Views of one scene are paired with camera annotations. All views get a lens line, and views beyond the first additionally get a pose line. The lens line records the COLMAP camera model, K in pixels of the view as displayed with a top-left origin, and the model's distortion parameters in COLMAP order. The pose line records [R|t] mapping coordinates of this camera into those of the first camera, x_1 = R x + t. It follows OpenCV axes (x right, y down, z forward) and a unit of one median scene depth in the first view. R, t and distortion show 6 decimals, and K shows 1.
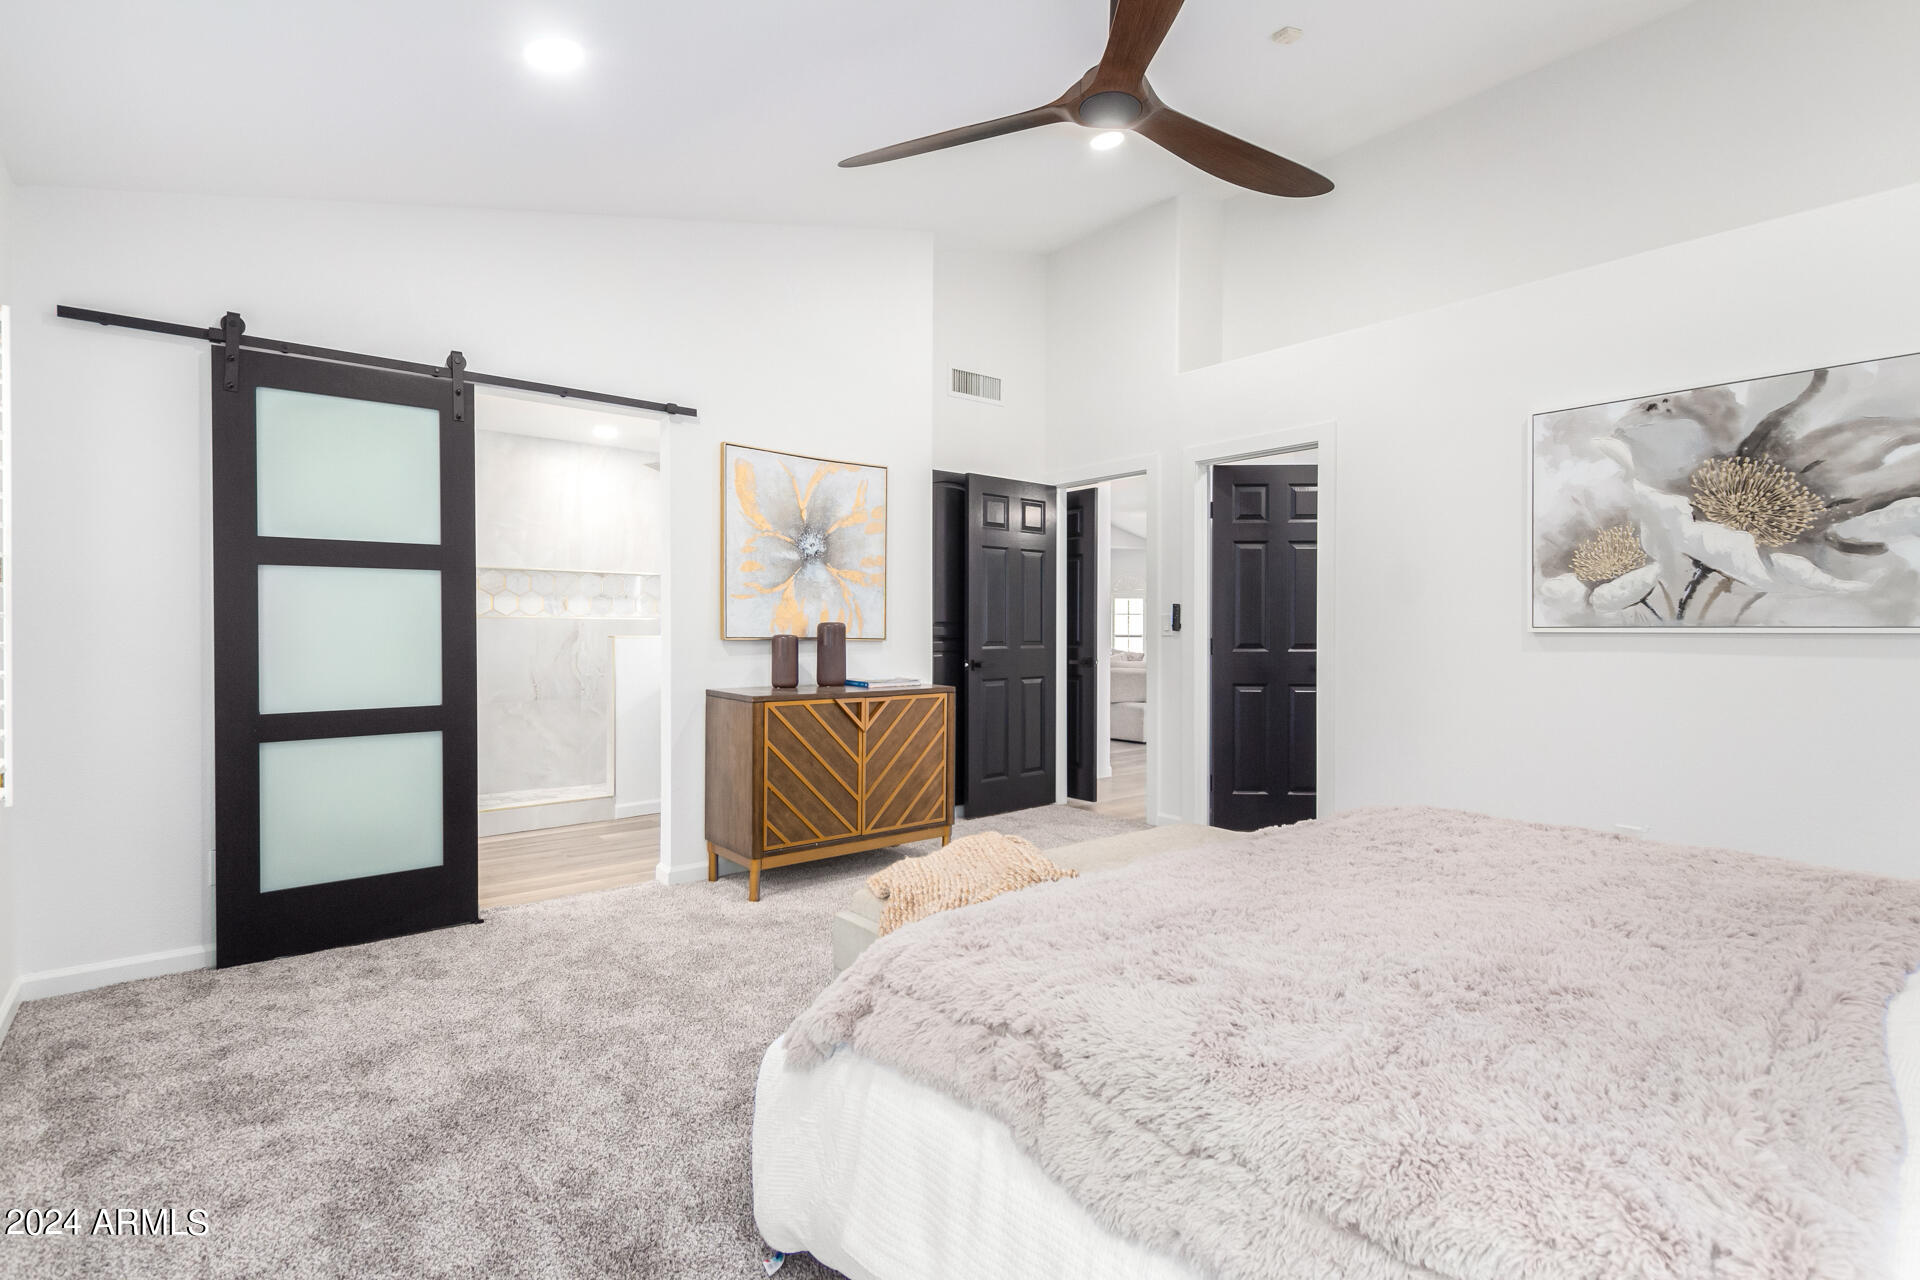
lens RADIAL K [[905.0, 0, 949.9], [0, 905.0, 635.6], [0, 0, 1]] dist [0.002052, -0.000248]
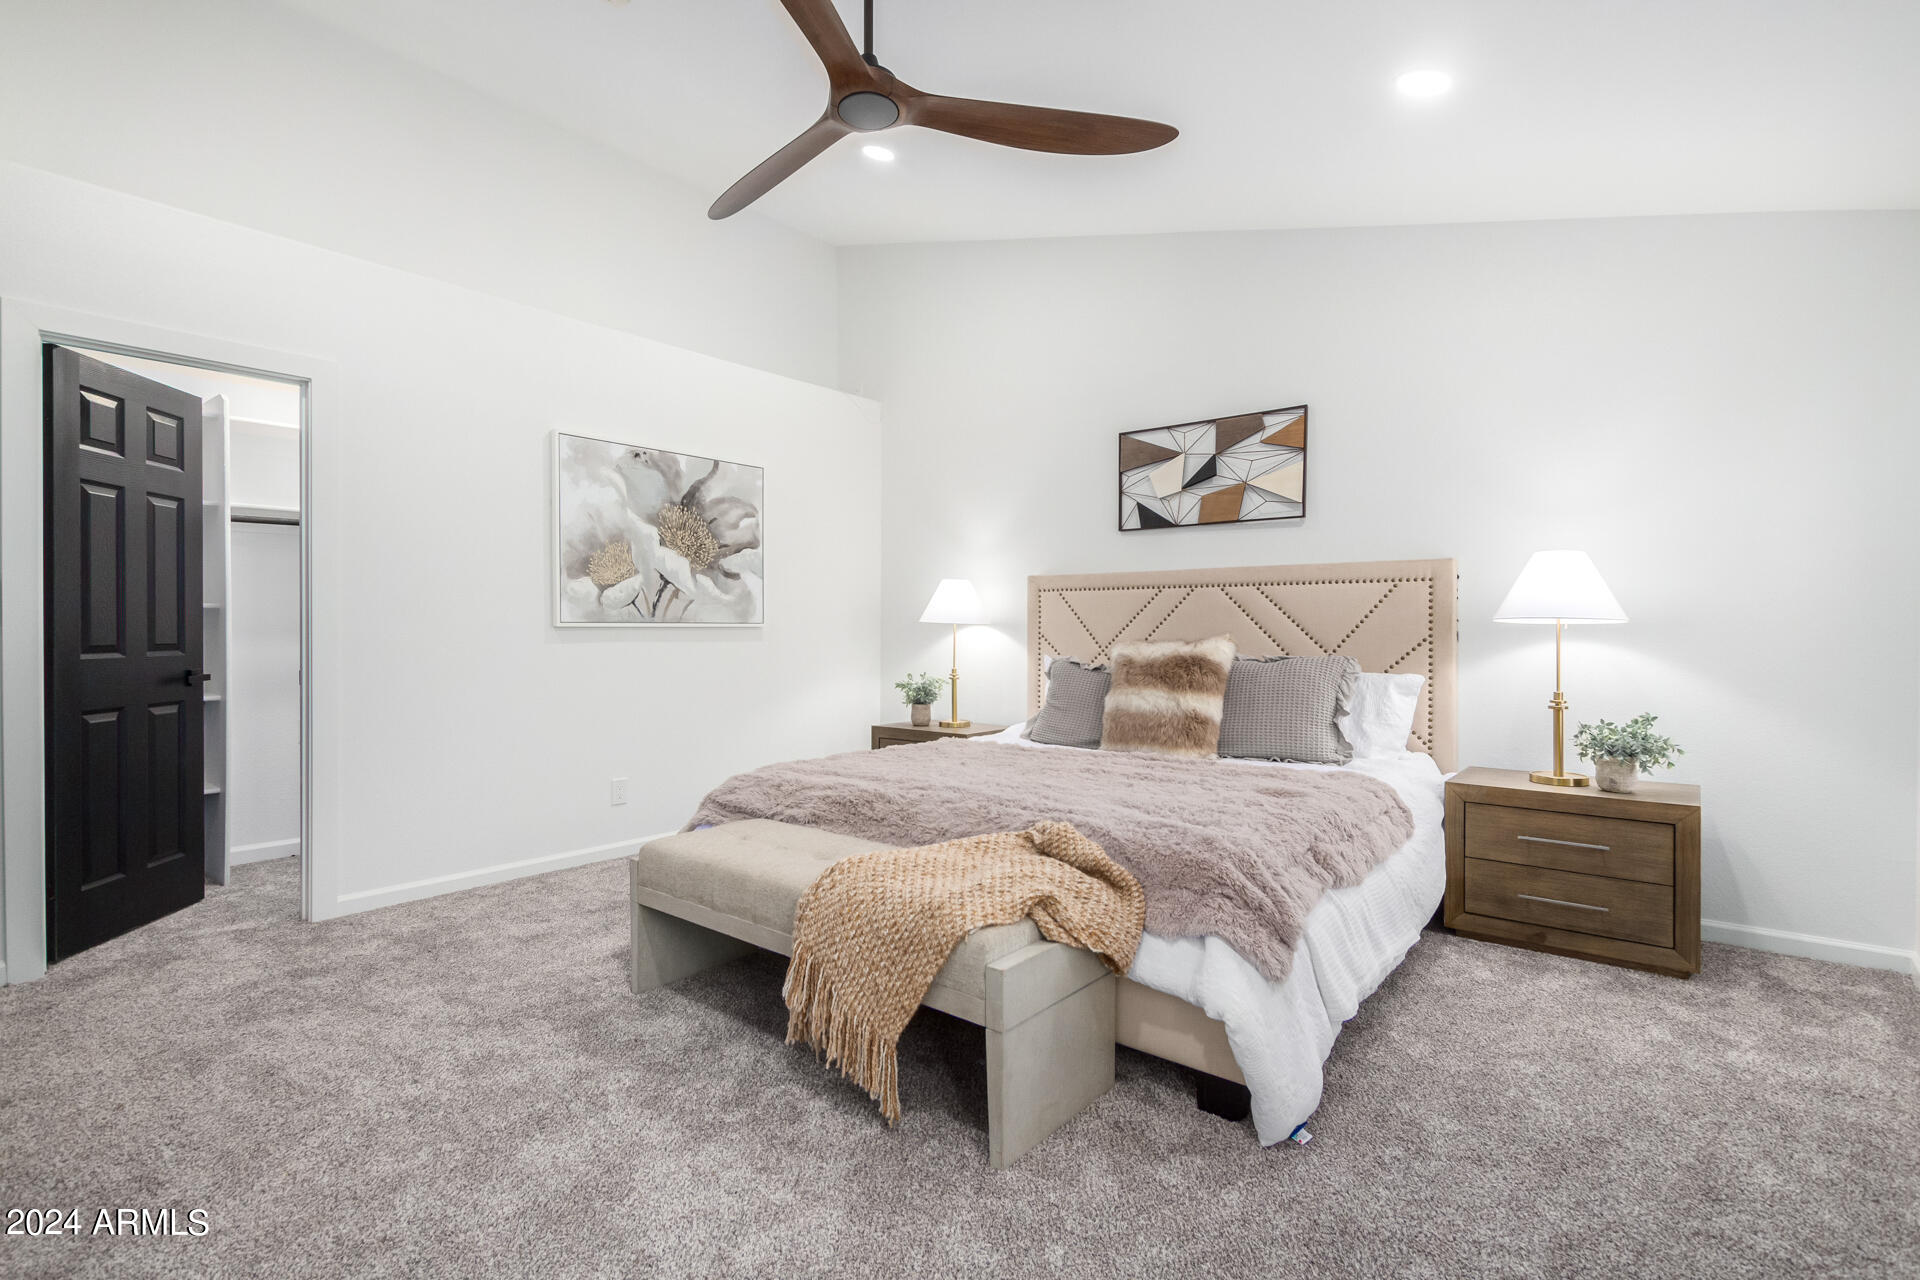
lens RADIAL K [[905.0, 0, 949.9], [0, 905.0, 635.6], [0, 0, 1]] dist [0.002052, -0.000248]
pose [[-0.190291, -0.008821, 0.981688, -0.623229], [0.006912, 0.999923, 0.010325, -0.000860], [-0.981703, 0.008750, -0.190216, 0.832018]]
